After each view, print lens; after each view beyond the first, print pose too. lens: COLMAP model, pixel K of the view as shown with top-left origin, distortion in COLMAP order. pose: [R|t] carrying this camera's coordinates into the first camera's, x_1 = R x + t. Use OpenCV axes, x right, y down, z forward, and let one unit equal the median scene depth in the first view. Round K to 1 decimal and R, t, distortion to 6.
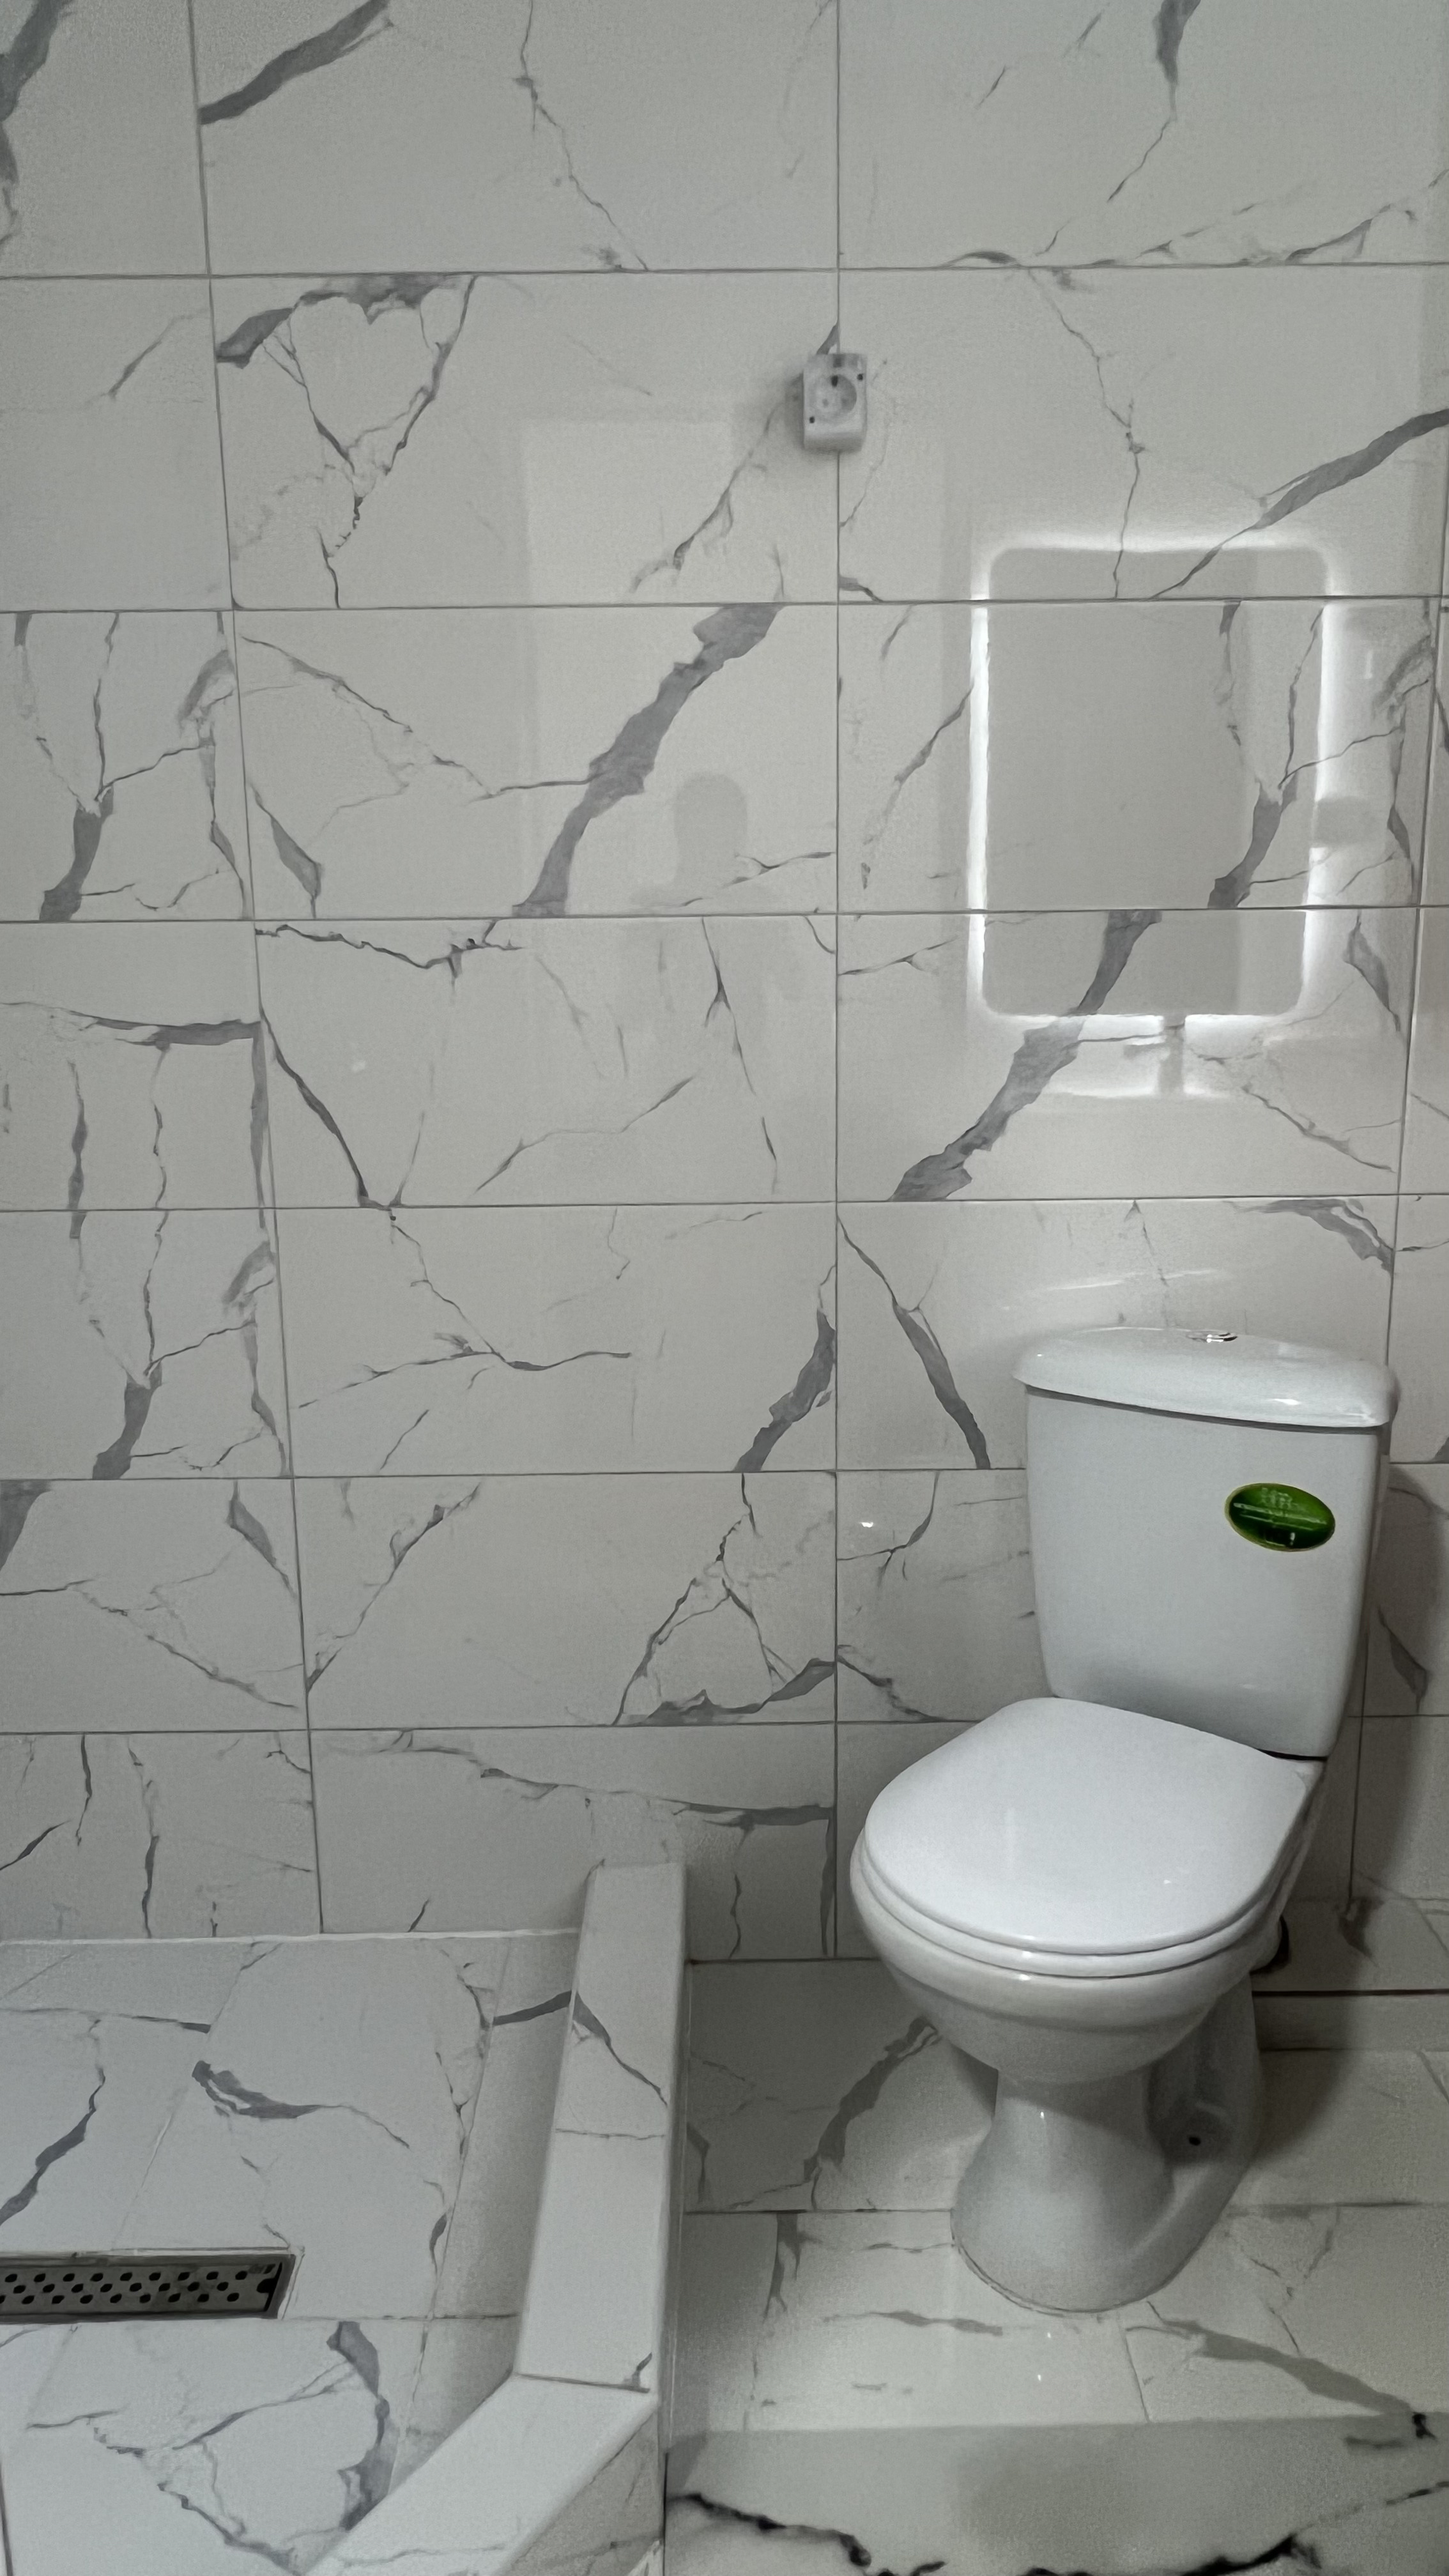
lens RADIAL K [[1680.7, 0, 762.0], [0, 1680.7, 1274.6], [0, 0, 1]] dist [-0.003147, -0.001140]
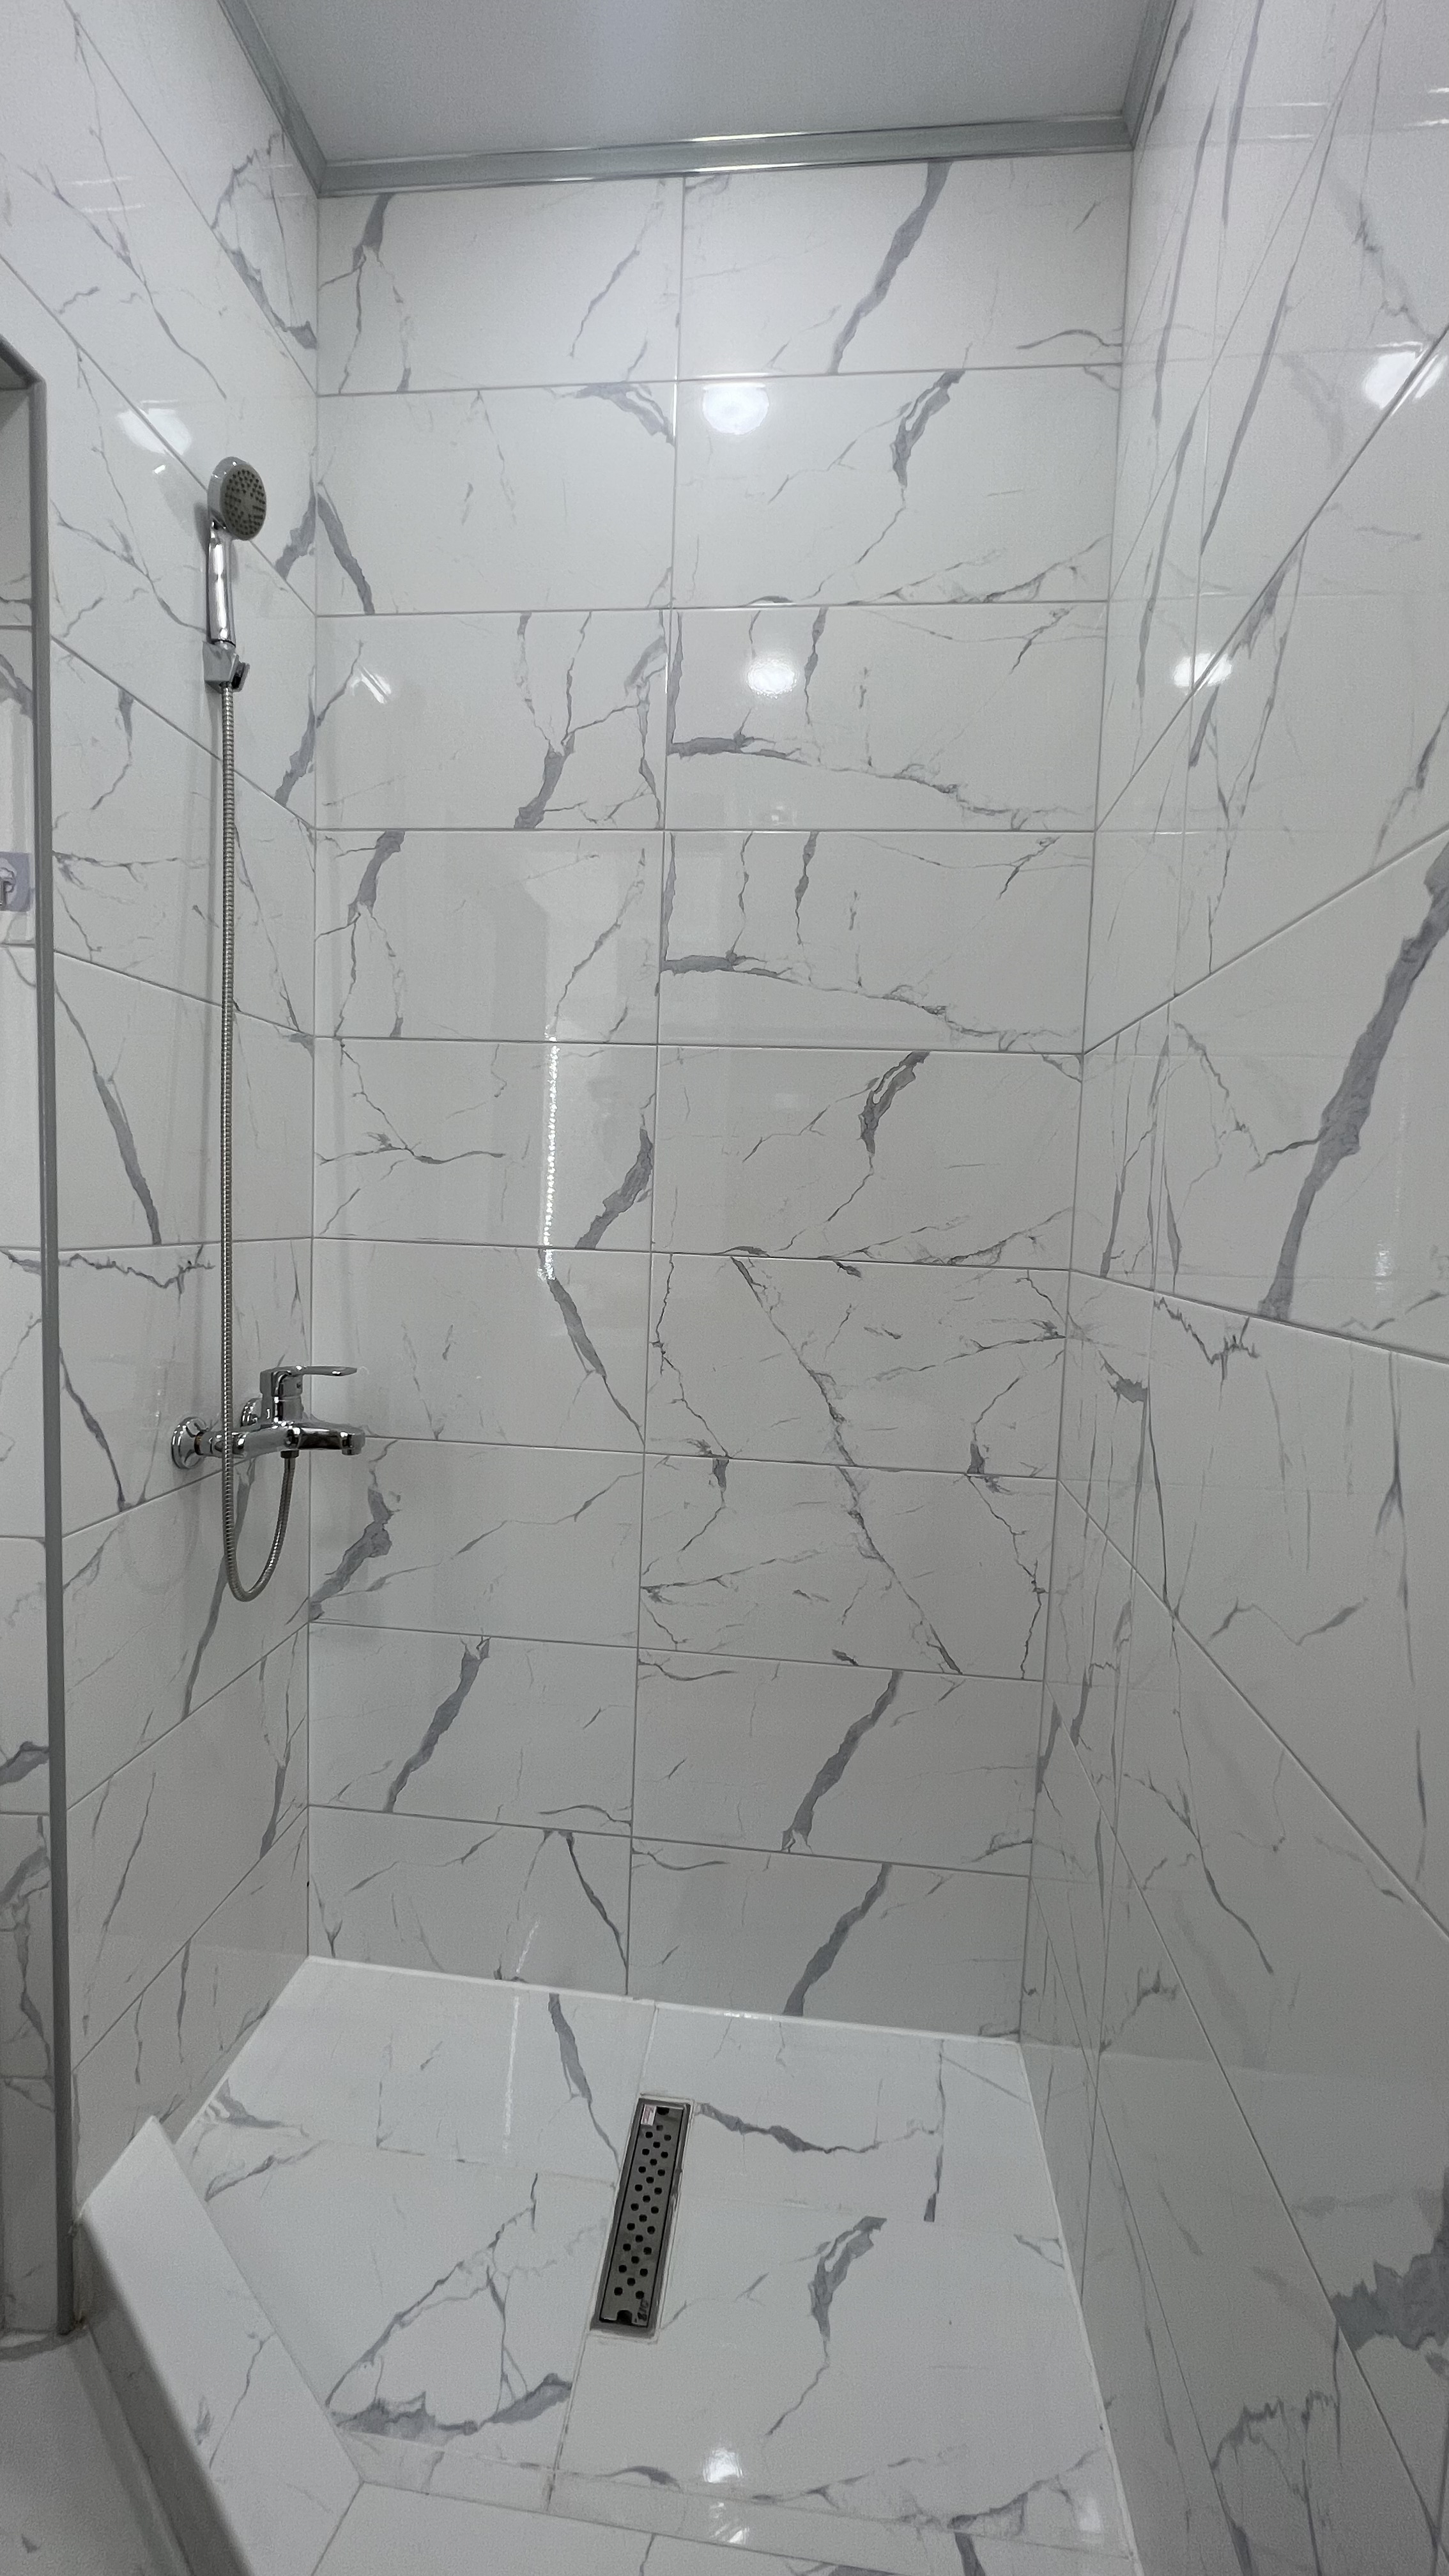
lens RADIAL K [[1034.9, 0, 724.1], [0, 1034.9, 1279.9], [0, 0, 1]] dist [-0.006514, 0.002152]
pose [[-0.123541, 0.073792, -0.989592, 0.372241], [-0.225150, 0.969140, 0.100375, -0.235478], [0.966460, 0.235207, -0.103115, 0.859685]]
